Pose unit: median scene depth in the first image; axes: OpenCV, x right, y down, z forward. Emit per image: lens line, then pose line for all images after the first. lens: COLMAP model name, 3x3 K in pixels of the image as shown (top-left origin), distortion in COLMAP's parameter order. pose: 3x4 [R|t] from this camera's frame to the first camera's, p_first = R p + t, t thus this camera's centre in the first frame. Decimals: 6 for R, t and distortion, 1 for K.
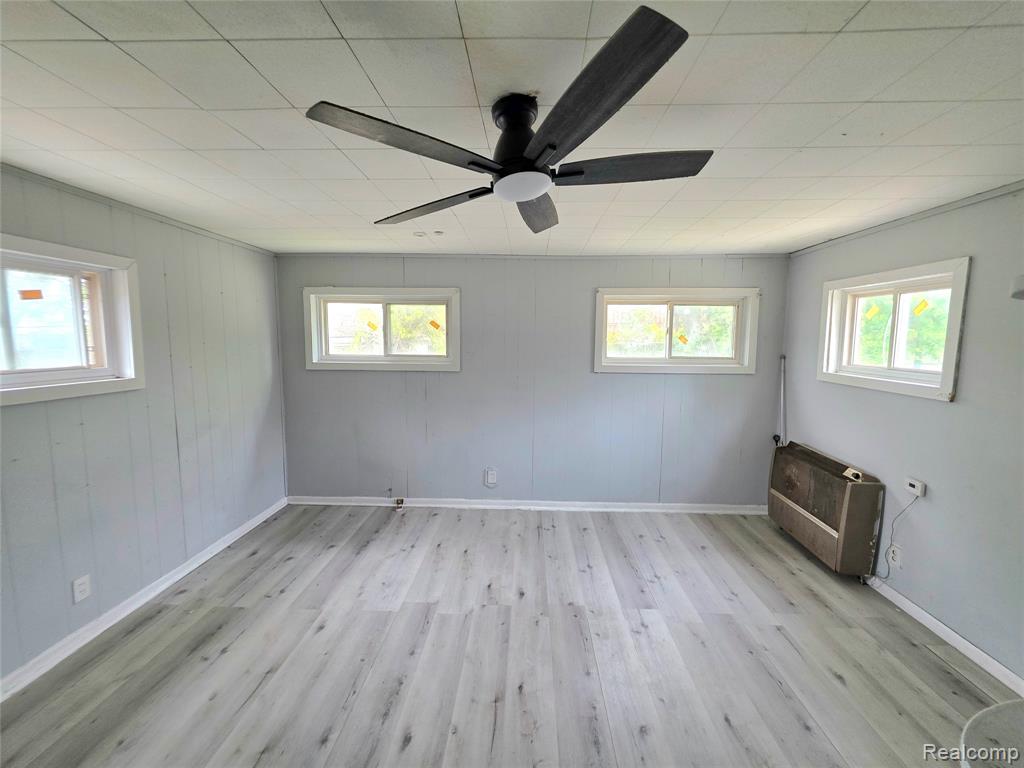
lens RADIAL K [[413.5, 0, 514.8], [0, 413.5, 380.2], [0, 0, 1]] dist [0.001509, -0.000364]
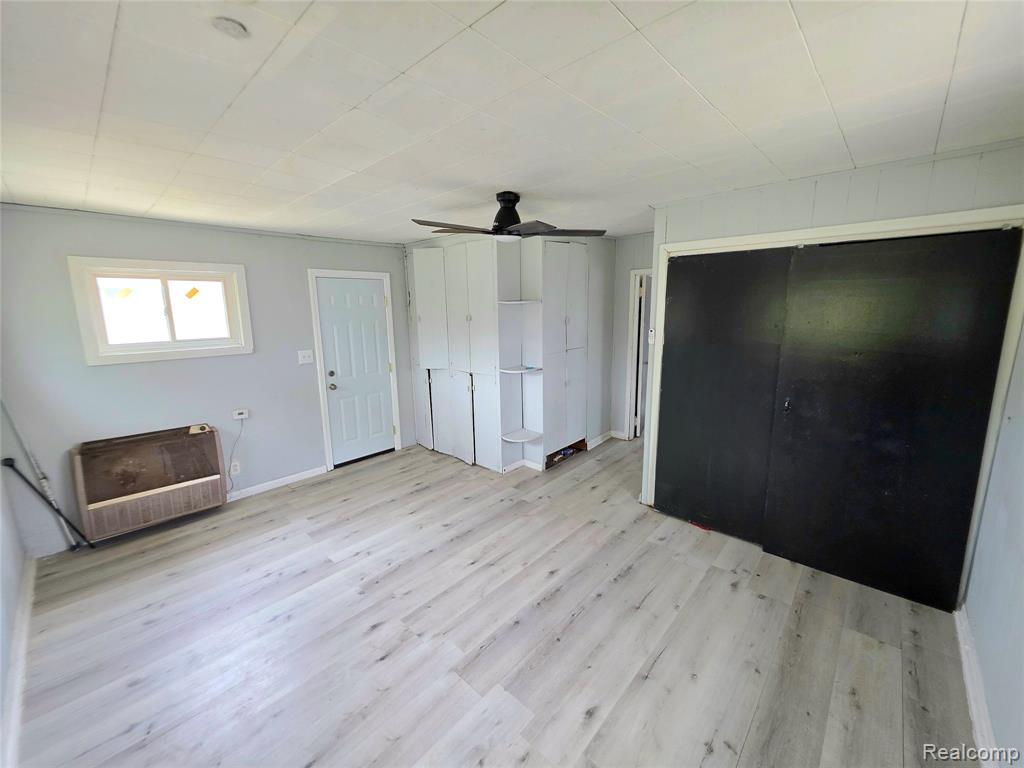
lens RADIAL K [[413.5, 0, 511.6], [0, 413.5, 380.2], [0, 0, 1]] dist [0.001509, -0.000364]
pose [[-0.759020, -0.111656, 0.641422, -0.735176], [0.079750, 0.961822, 0.261800, -0.178895], [-0.646165, 0.249865, -0.721137, 1.406913]]
